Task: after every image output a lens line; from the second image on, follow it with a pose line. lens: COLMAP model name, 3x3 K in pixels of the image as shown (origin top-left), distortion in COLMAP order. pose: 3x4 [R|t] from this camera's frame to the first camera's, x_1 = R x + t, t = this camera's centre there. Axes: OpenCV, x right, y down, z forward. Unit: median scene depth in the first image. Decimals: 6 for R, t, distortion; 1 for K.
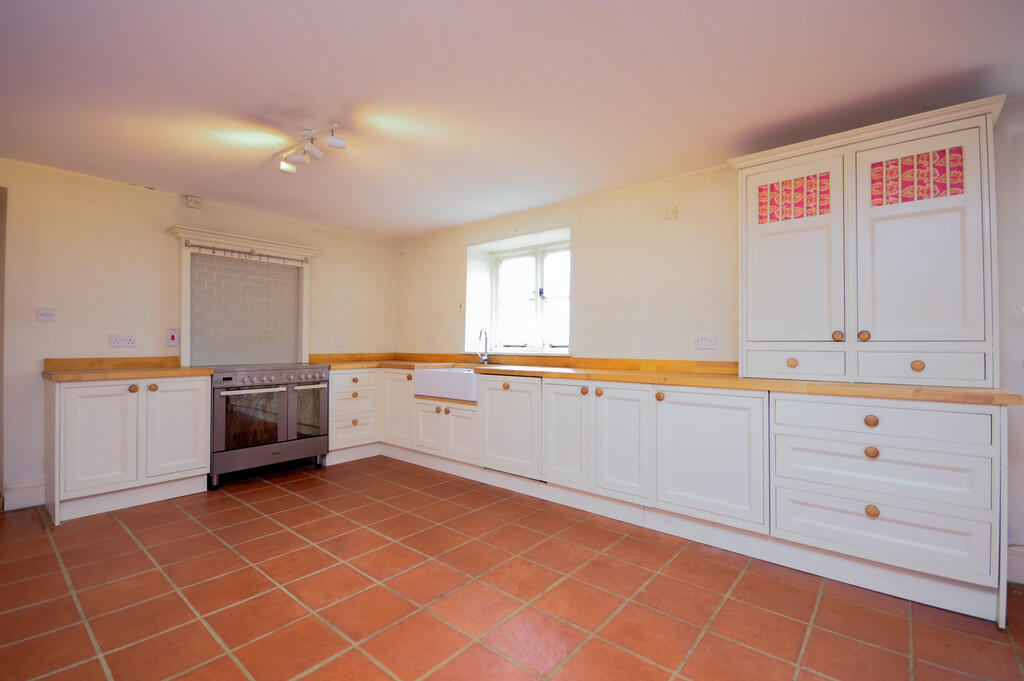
lens RADIAL K [[454.9, 0, 507.5], [0, 454.9, 340.2], [0, 0, 1]] dist [0.001863, -0.000117]
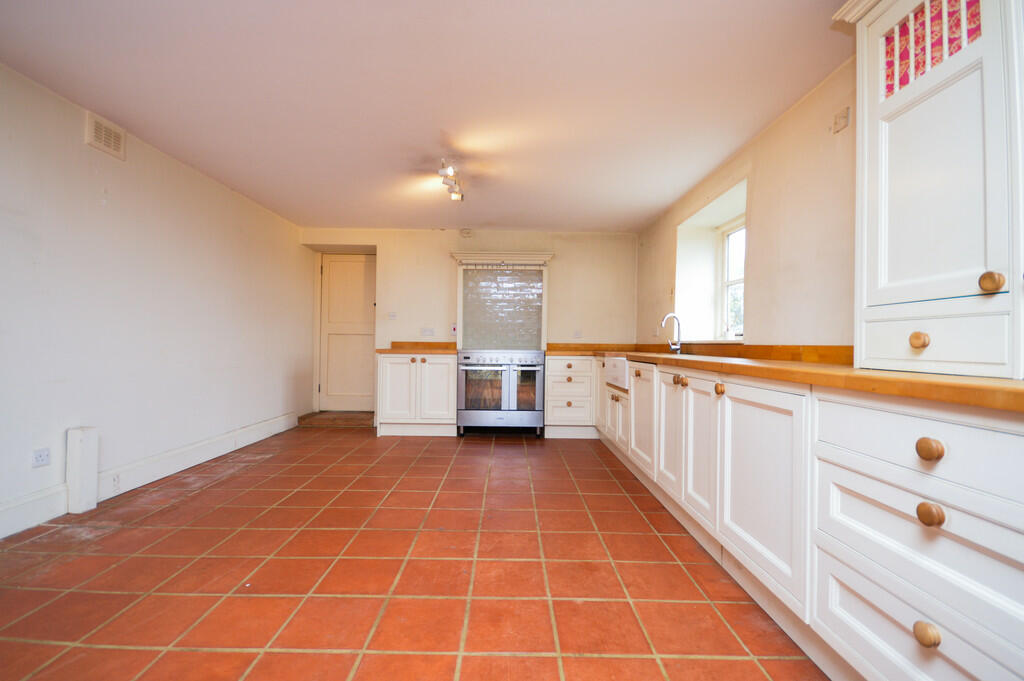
lens RADIAL K [[454.9, 0, 506.3], [0, 454.9, 339.8], [0, 0, 1]] dist [0.001863, -0.000117]
pose [[0.647788, -0.001029, -0.761820, 0.482401], [-0.004558, 0.999976, -0.005226, 0.035570], [0.761807, 0.006858, 0.647768, 0.189402]]
